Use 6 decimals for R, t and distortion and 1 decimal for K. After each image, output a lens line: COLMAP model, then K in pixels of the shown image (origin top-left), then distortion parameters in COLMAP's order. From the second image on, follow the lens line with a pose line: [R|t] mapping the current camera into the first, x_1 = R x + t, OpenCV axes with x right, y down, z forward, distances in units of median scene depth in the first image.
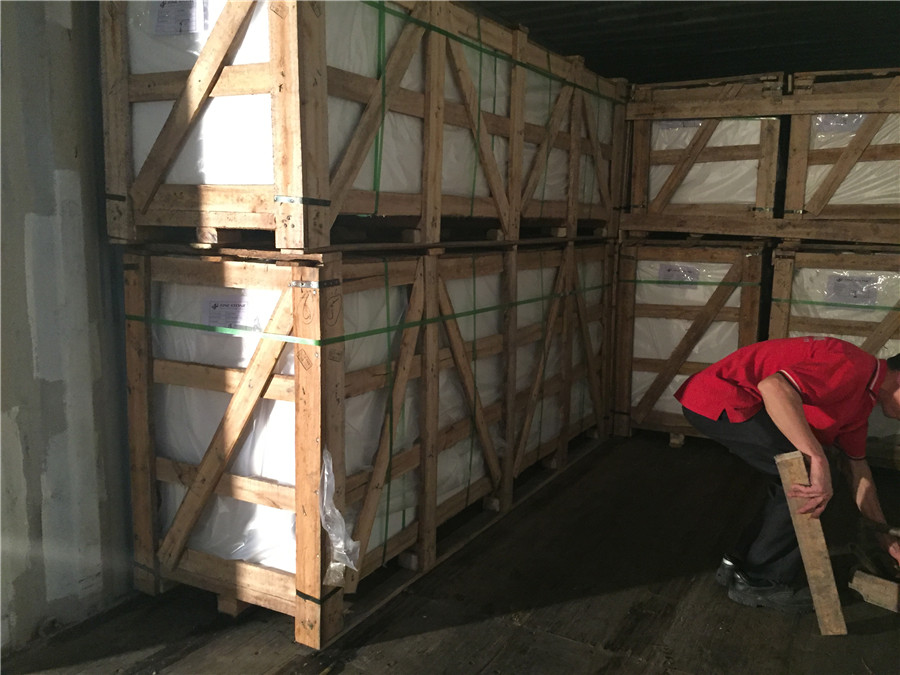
lens RADIAL K [[769.0, 0, 451.9], [0, 769.0, 347.1], [0, 0, 1]] dist [0.053938, -0.045444]
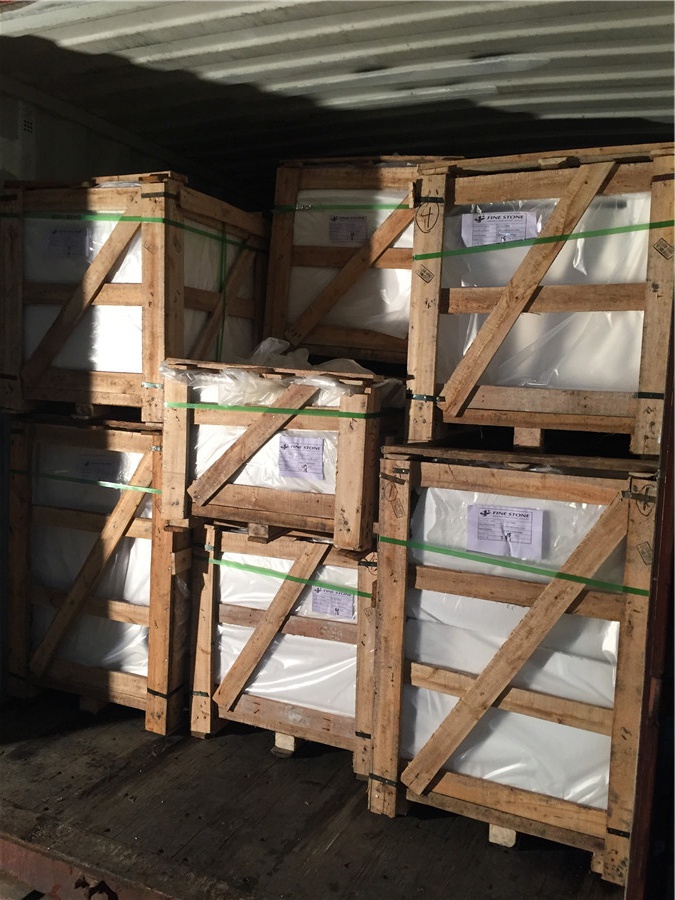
lens RADIAL K [[769.0, 0, 338.8], [0, 769.0, 456.0], [0, 0, 1]] dist [0.053938, -0.045444]
pose [[0.995272, 0.016778, 0.095662, -0.015132], [-0.011477, 0.998382, -0.055689, 0.000346], [-0.096442, 0.054328, 0.993855, -0.291292]]
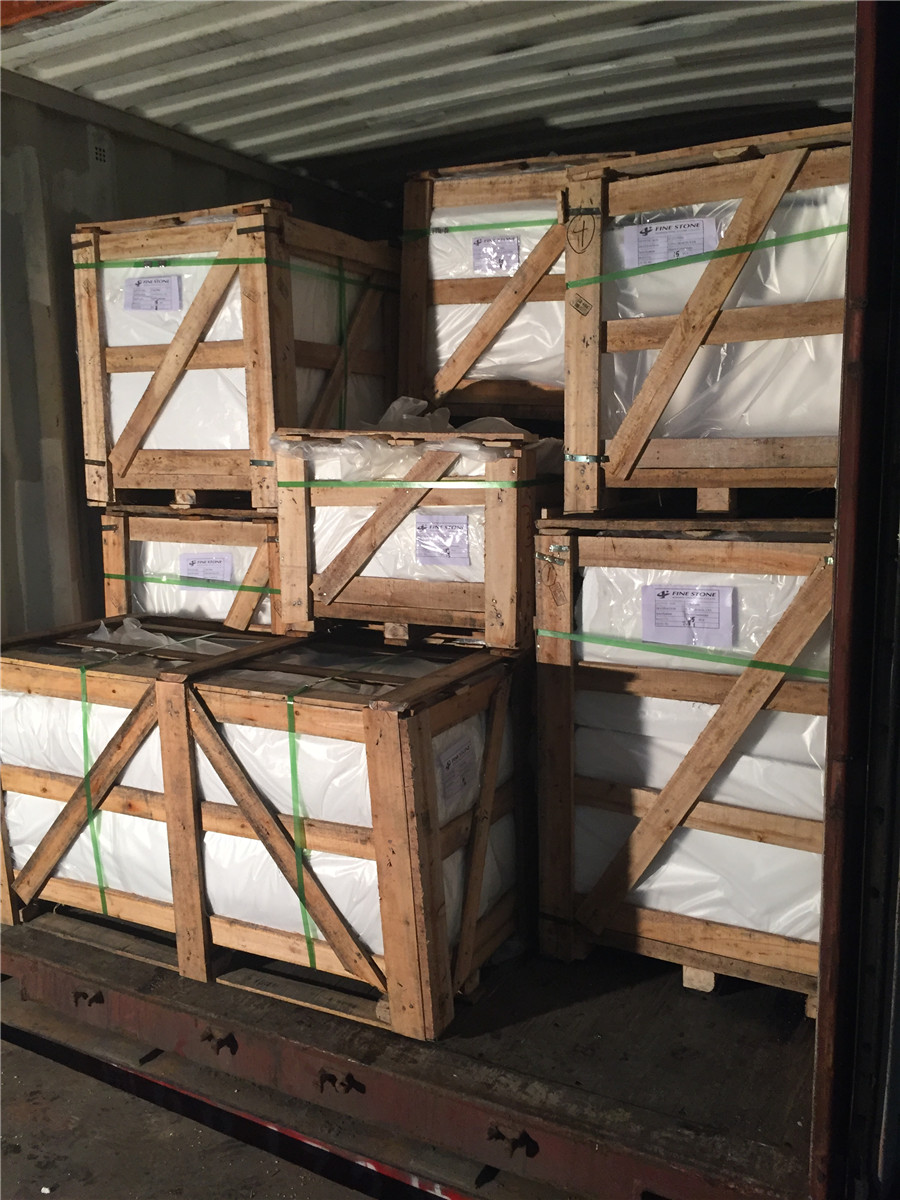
lens RADIAL K [[1025.3, 0, 455.6], [0, 1025.3, 597.9], [0, 0, 1]] dist [0.053938, -0.045444]
pose [[0.999409, -0.030346, 0.016149, 0.027914], [0.030649, 0.999353, -0.018805, 0.031284], [-0.015568, 0.019289, 0.999693, -0.393376]]
